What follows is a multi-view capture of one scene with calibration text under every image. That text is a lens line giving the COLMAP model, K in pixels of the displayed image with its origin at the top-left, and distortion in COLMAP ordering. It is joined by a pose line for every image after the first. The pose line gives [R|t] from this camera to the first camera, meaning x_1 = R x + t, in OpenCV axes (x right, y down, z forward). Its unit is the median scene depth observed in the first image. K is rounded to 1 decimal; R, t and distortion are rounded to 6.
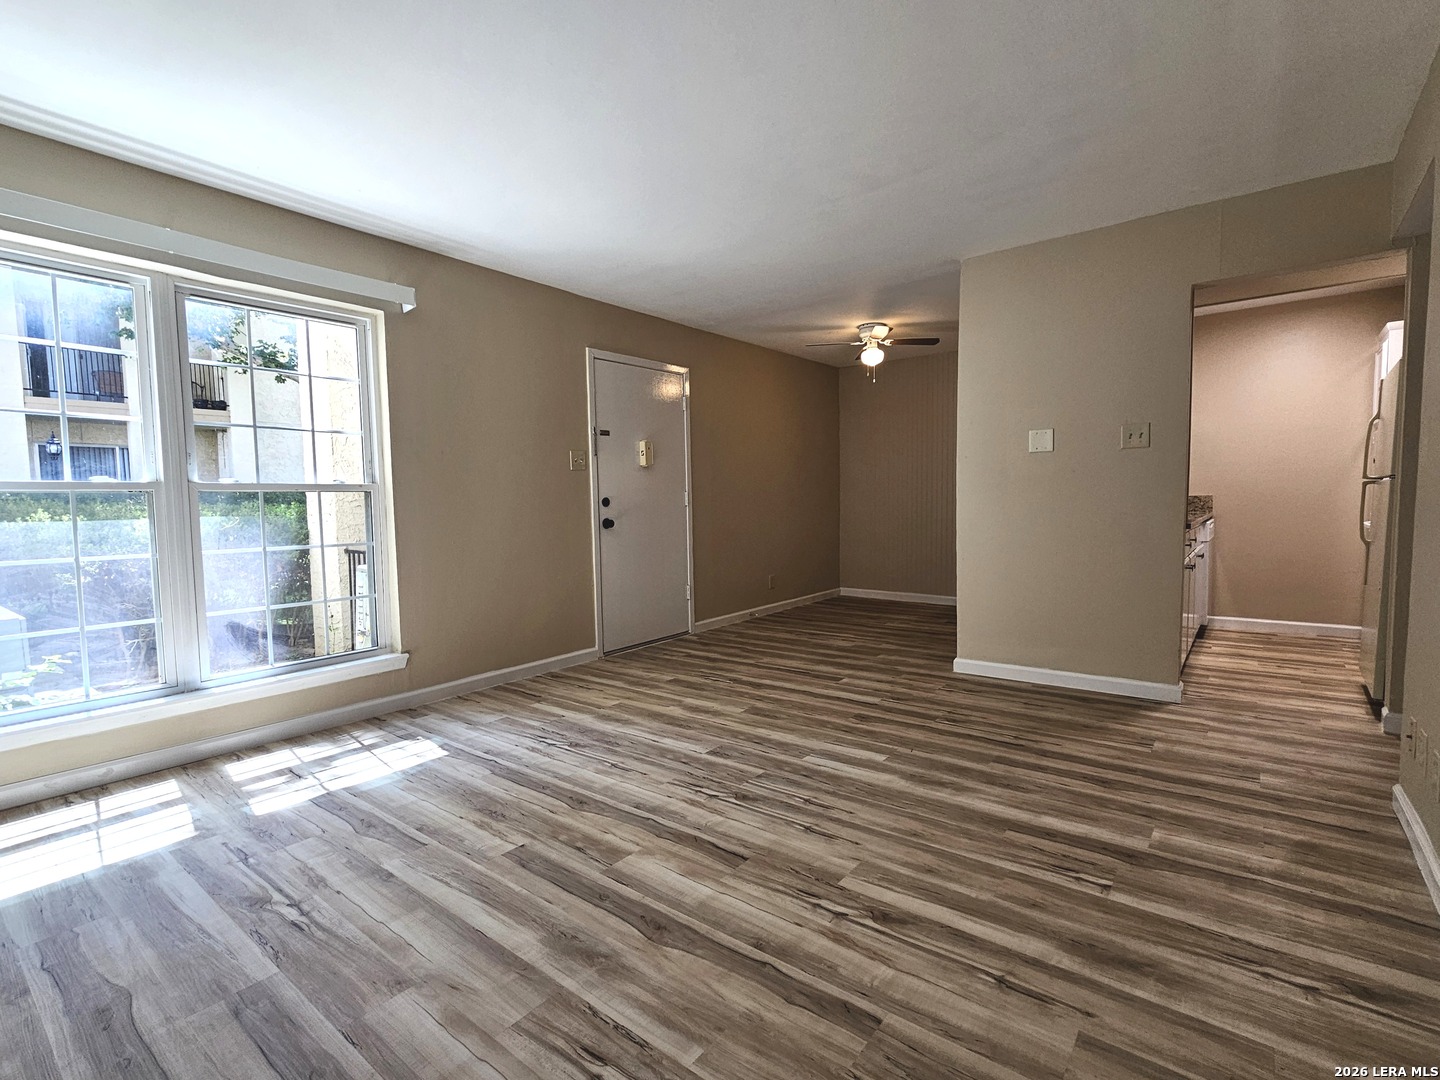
lens RADIAL K [[686.3, 0, 713.3], [0, 686.3, 545.9], [0, 0, 1]] dist [-0.000166, -0.000234]
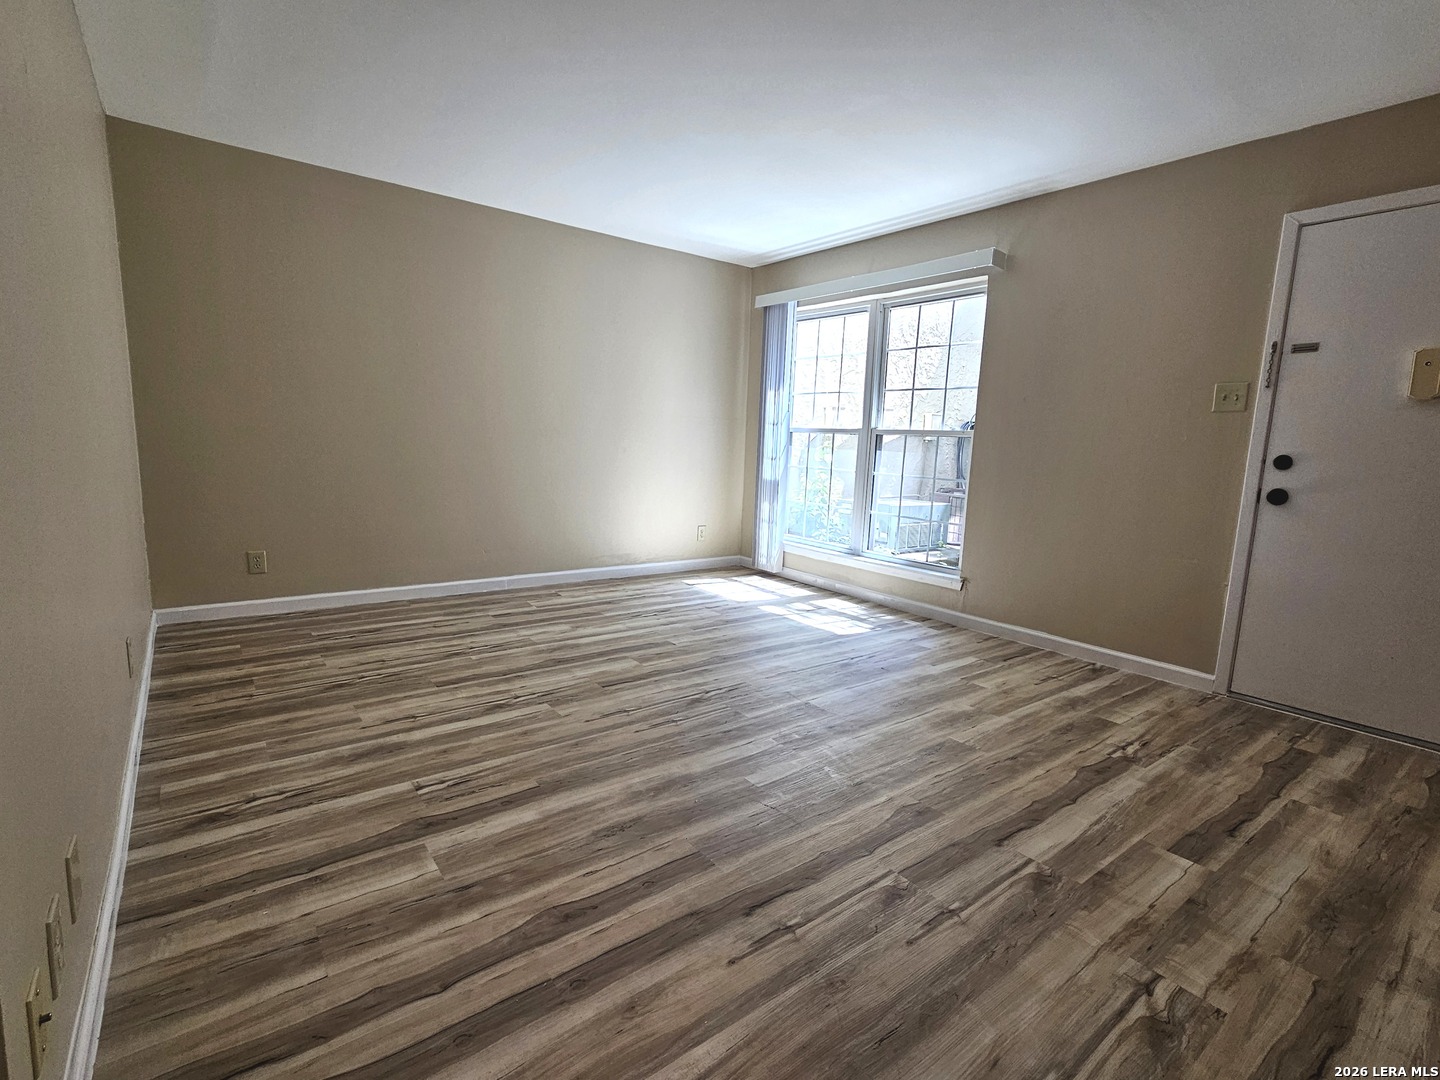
lens RADIAL K [[686.3, 0, 713.3], [0, 686.3, 545.9], [0, 0, 1]] dist [-0.000166, -0.000234]
pose [[-0.252366, 0.159323, -0.954425, 1.045403], [-0.096970, 0.977222, 0.188769, -0.103794], [0.962761, 0.140189, -0.231168, 1.195932]]
